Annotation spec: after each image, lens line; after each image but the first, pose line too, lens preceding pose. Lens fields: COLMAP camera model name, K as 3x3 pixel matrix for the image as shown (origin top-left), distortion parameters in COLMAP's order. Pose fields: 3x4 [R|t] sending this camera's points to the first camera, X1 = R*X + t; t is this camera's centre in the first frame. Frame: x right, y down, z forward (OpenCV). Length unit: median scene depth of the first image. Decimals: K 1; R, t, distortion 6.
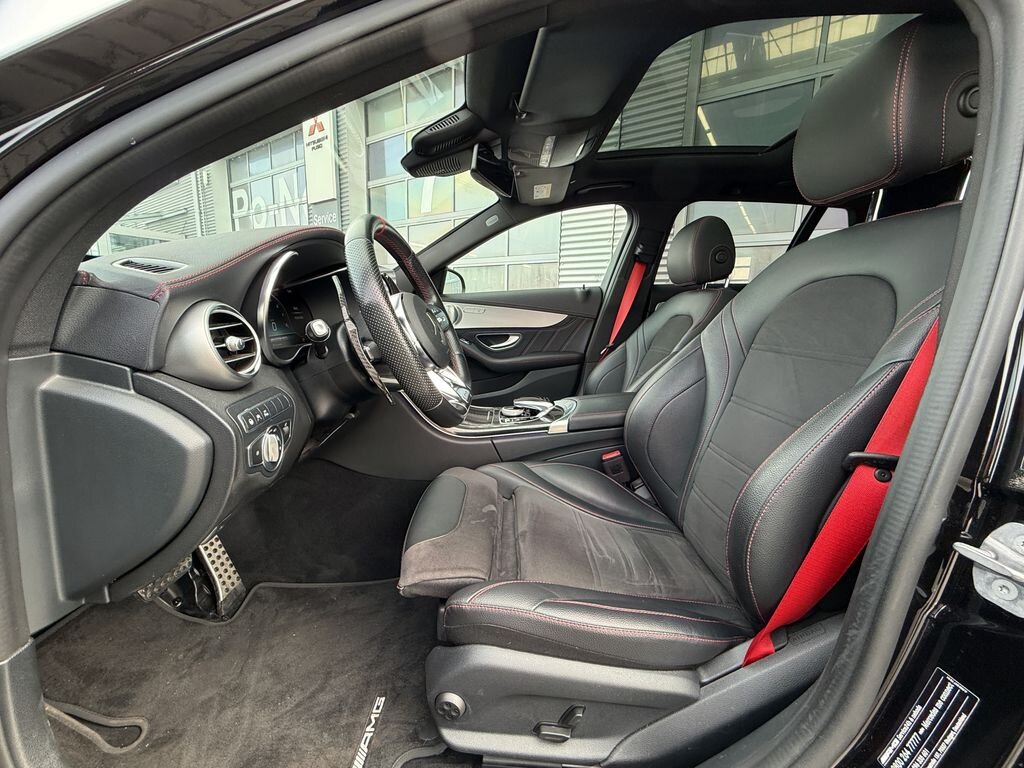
lens RADIAL K [[415.9, 0, 512.0], [0, 415.9, 384.0], [0, 0, 1]] dist [0.000393, -0.000099]
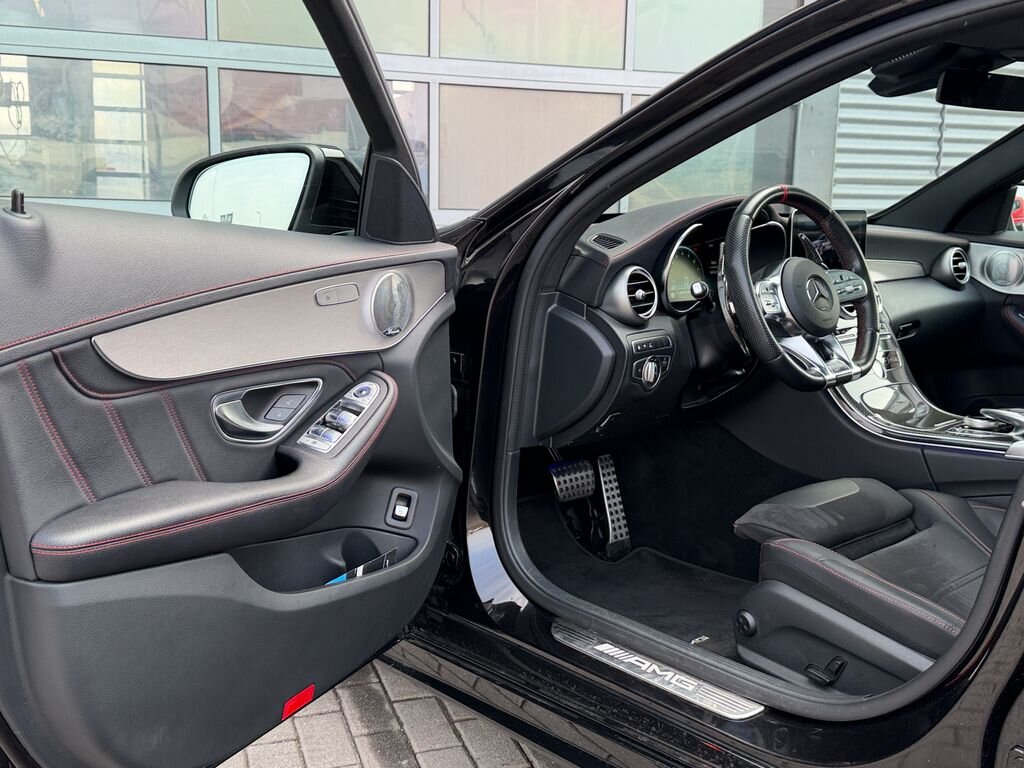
lens RADIAL K [[1072.6, 0, 512.0], [0, 1072.6, 384.0], [0, 0, 1]] dist [0.167726, -0.414768]
pose [[0.695092, 0.136112, -0.705918, 1.640555], [-0.161574, 0.986371, 0.031092, 0.158145], [0.700529, 0.092447, 0.707611, -1.860919]]
